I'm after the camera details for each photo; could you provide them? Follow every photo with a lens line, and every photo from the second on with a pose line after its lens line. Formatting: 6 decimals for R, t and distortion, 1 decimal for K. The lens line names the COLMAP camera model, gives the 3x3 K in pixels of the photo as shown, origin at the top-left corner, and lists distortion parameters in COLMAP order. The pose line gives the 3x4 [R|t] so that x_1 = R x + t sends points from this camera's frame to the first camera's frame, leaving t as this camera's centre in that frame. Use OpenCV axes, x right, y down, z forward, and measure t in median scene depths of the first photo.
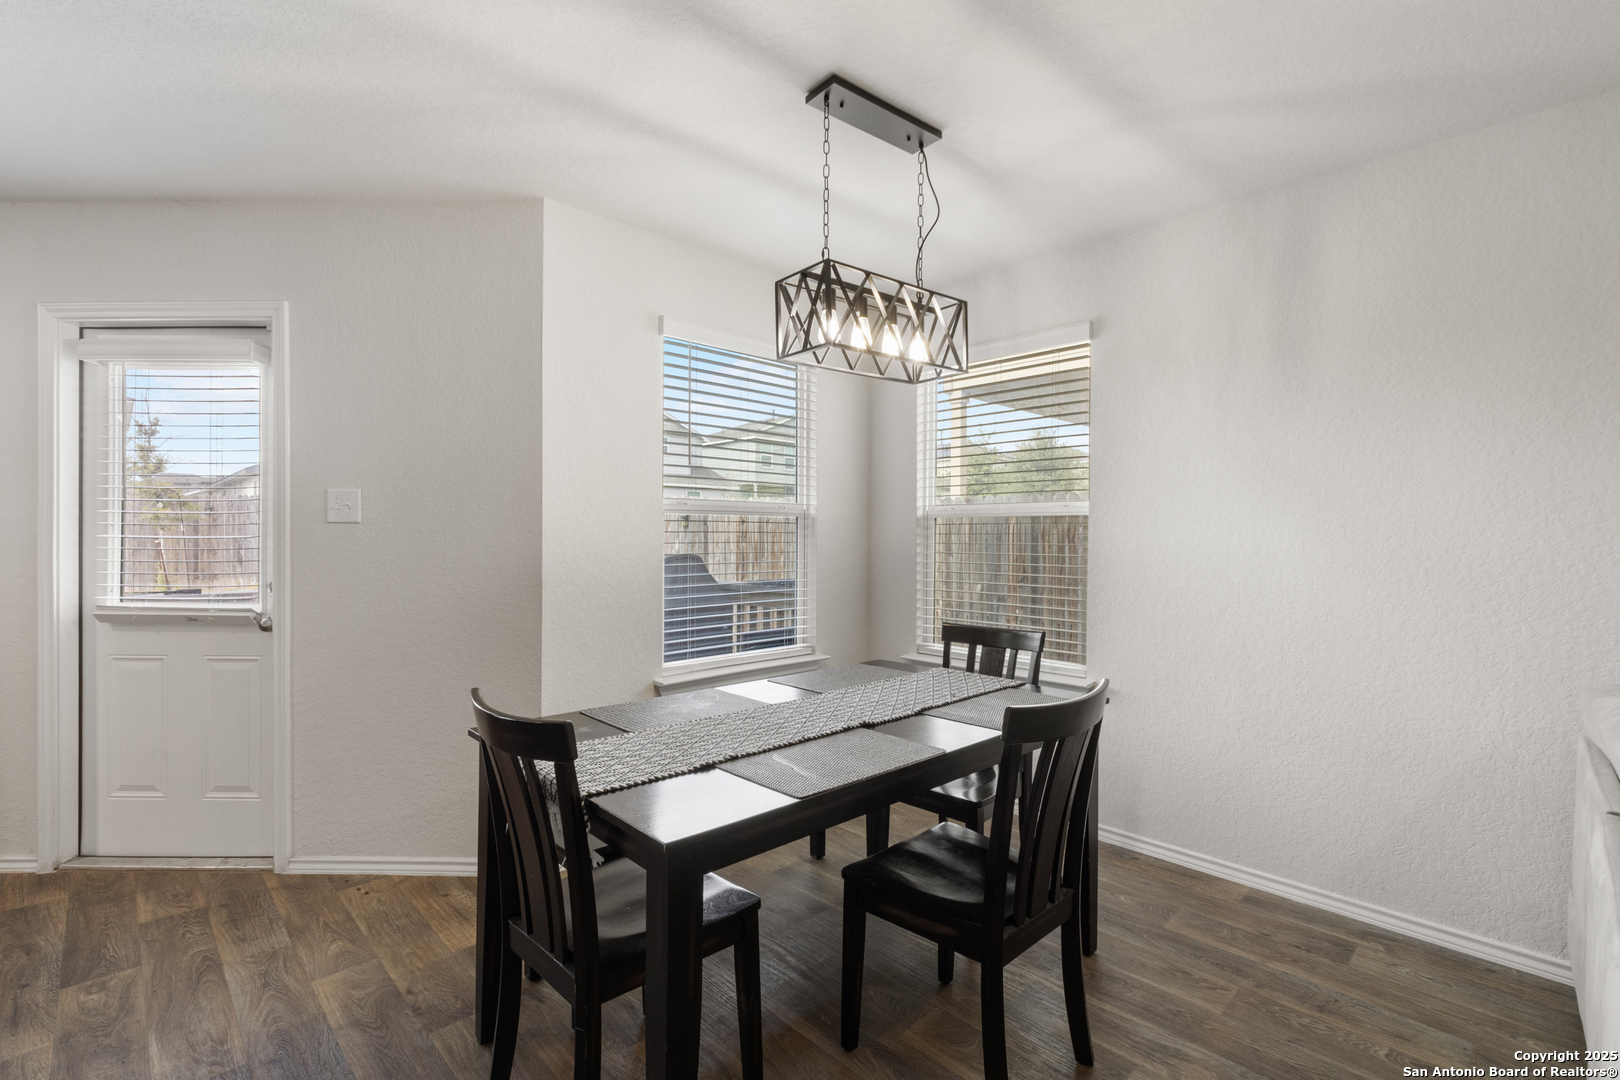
lens RADIAL K [[722.4, 0, 816.4], [0, 722.4, 544.9], [0, 0, 1]] dist [0.000824, -0.000531]
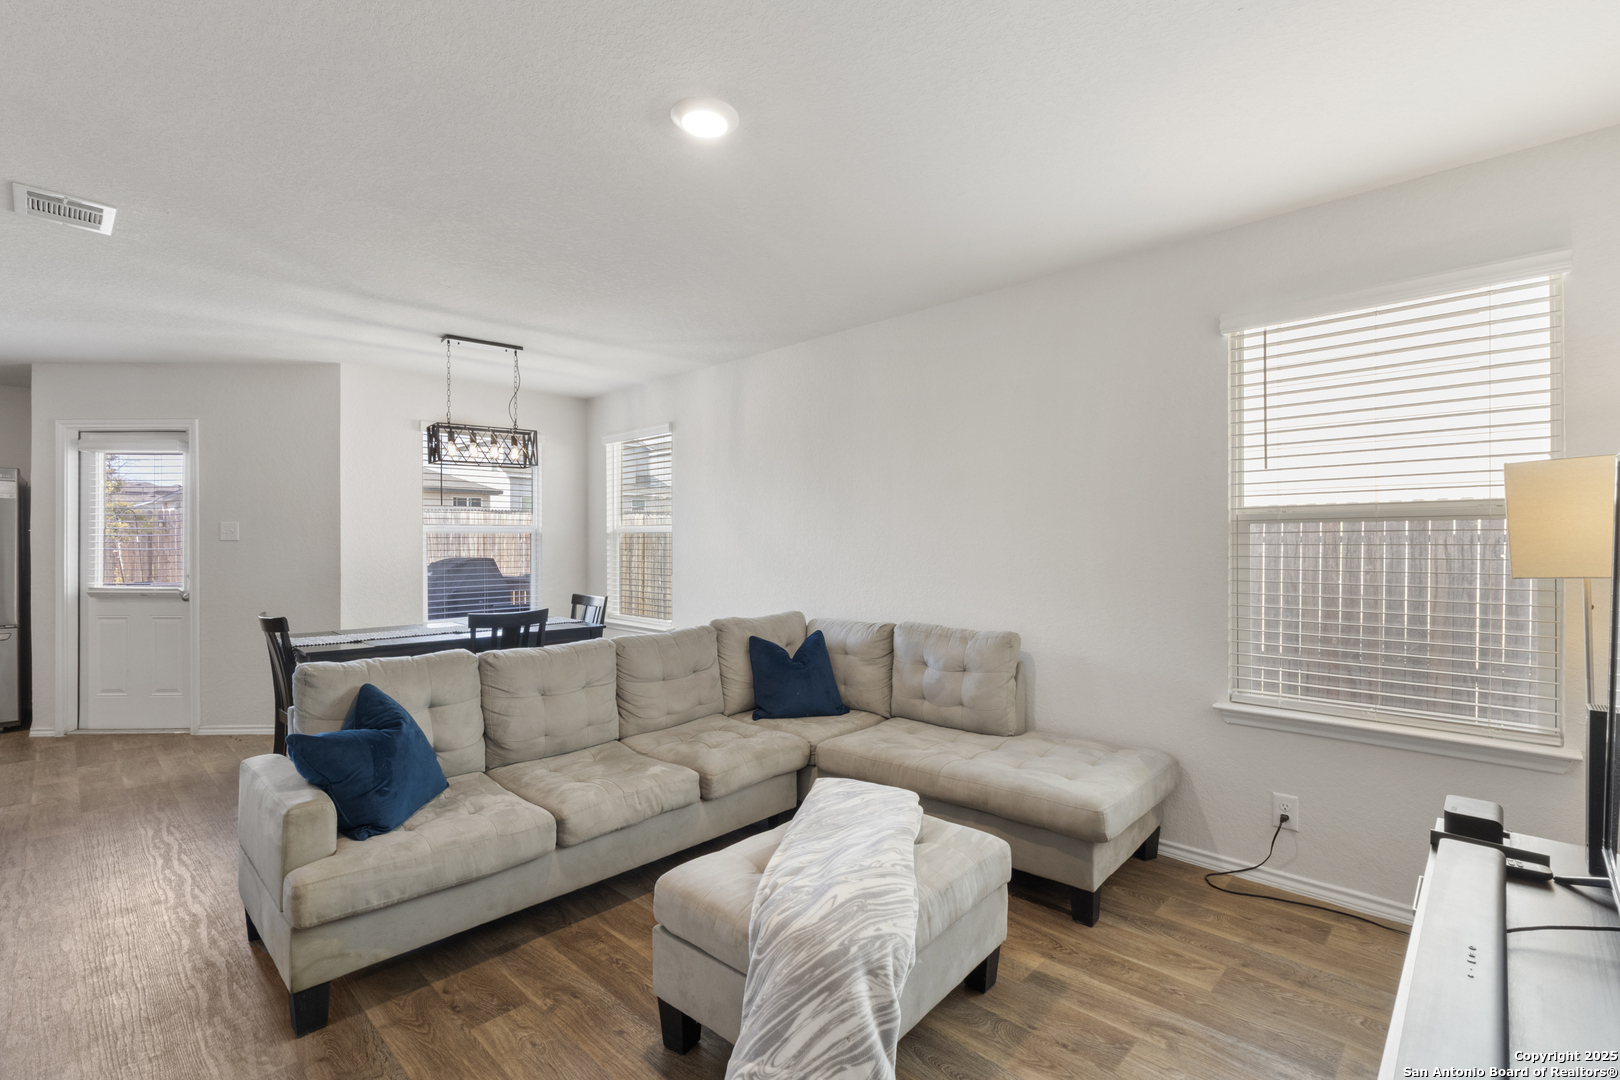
lens RADIAL K [[722.4, 0, 808.8], [0, 722.4, 542.1], [0, 0, 1]] dist [0.000824, -0.000531]
pose [[0.999562, -0.007248, 0.028683, 0.799074], [0.007508, 0.999932, -0.008963, 0.000060], [-0.028616, 0.009174, 0.999548, -0.913804]]
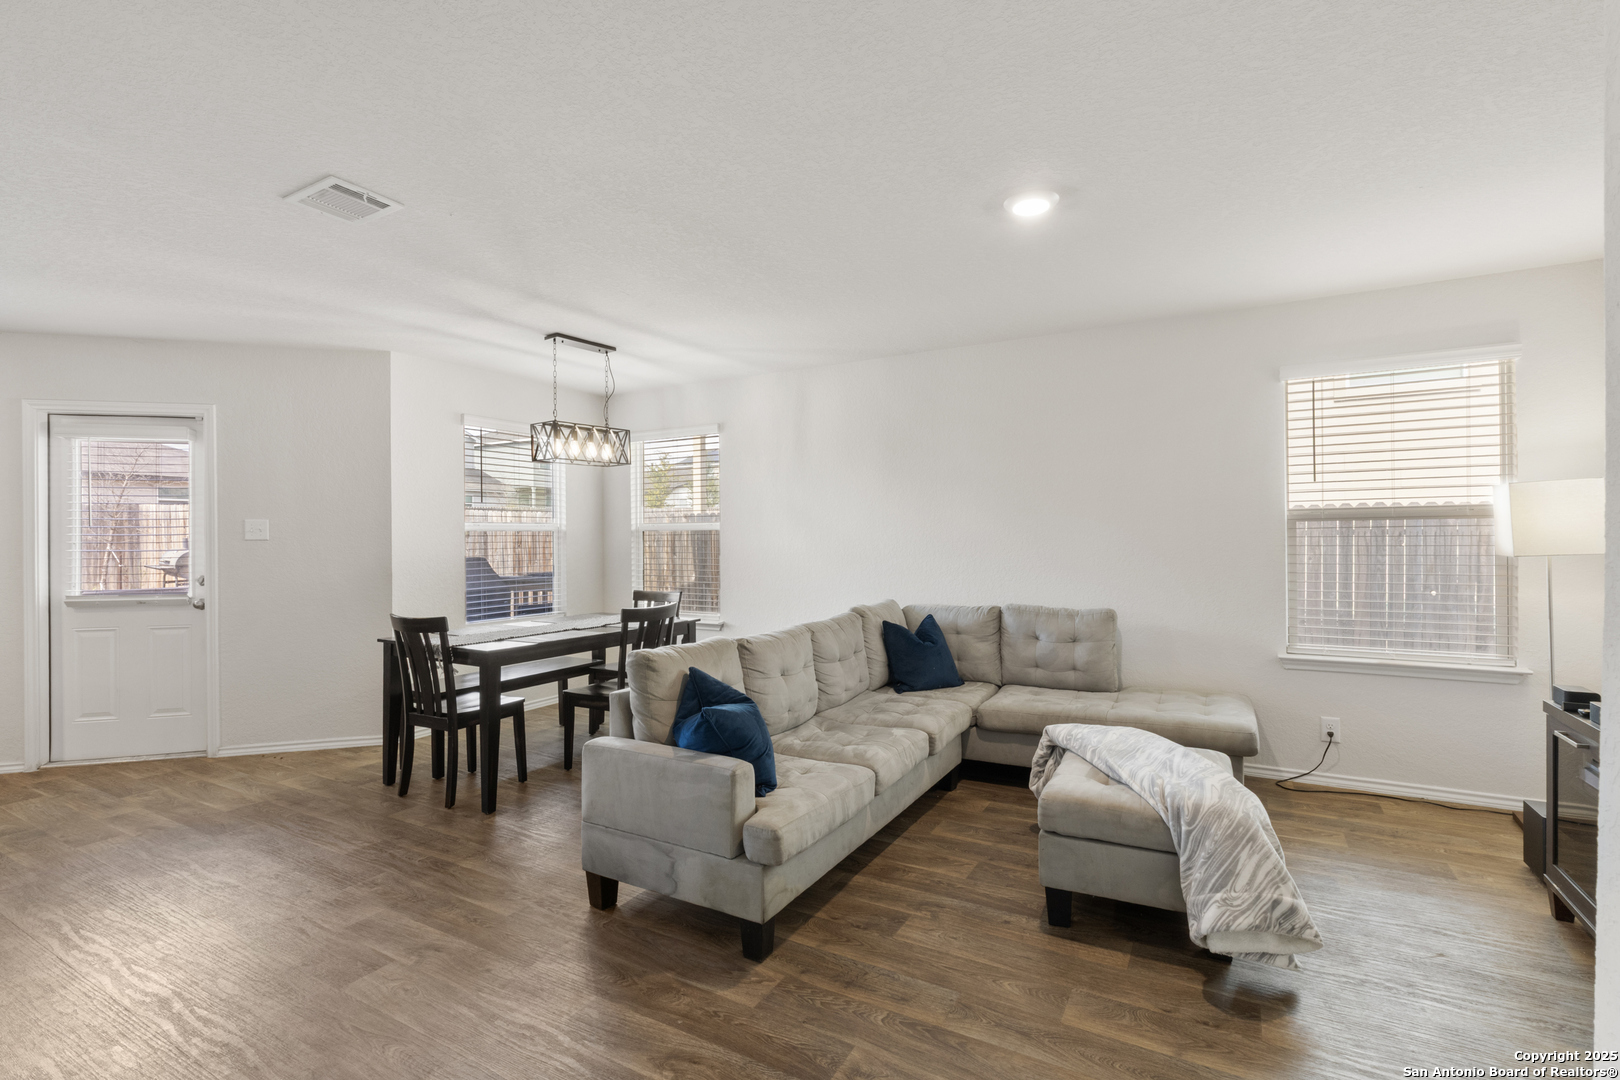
lens RADIAL K [[722.4, 0, 809.6], [0, 722.4, 543.6], [0, 0, 1]] dist [0.000824, -0.000531]
pose [[0.961657, -0.014135, 0.273890, 0.115977], [0.015690, 0.999871, -0.003488, 0.002385], [-0.273806, 0.007651, 0.961755, -0.995558]]
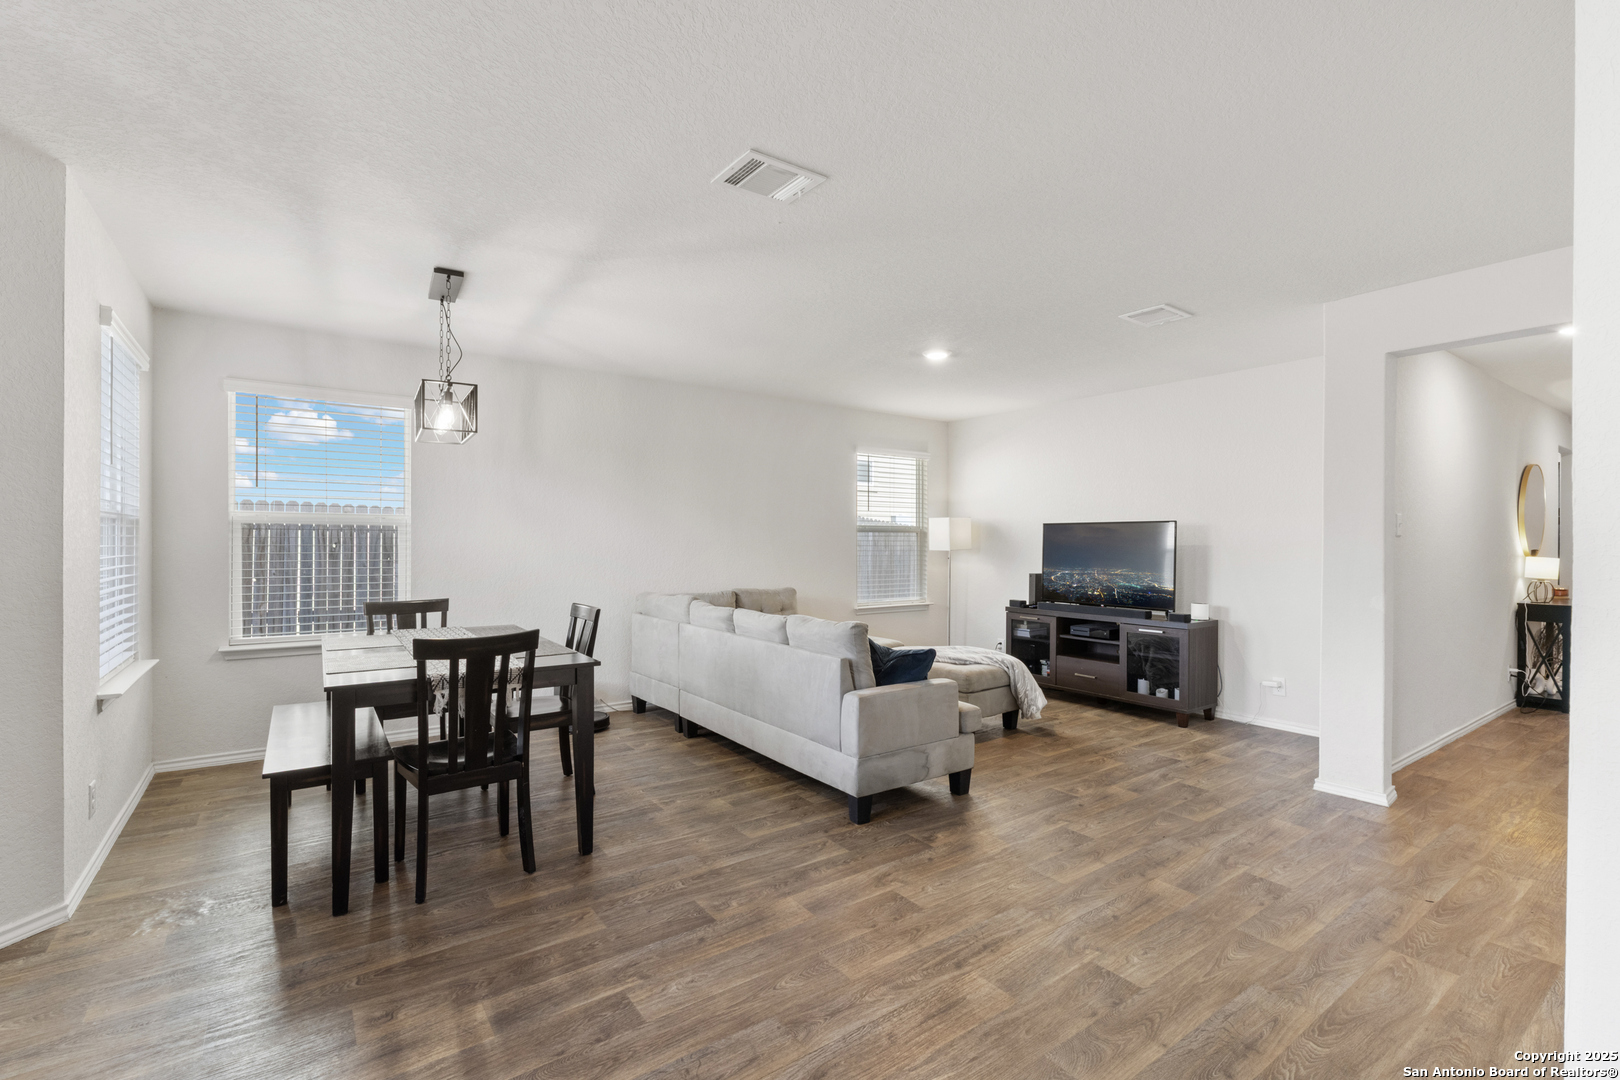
lens RADIAL K [[722.4, 0, 802.1], [0, 722.4, 543.1], [0, 0, 1]] dist [0.000824, -0.000531]
pose [[0.162007, -0.004977, 0.986777, -1.178884], [0.007190, 0.999967, 0.003863, -0.005561], [-0.986763, 0.006469, 0.162038, -0.057570]]
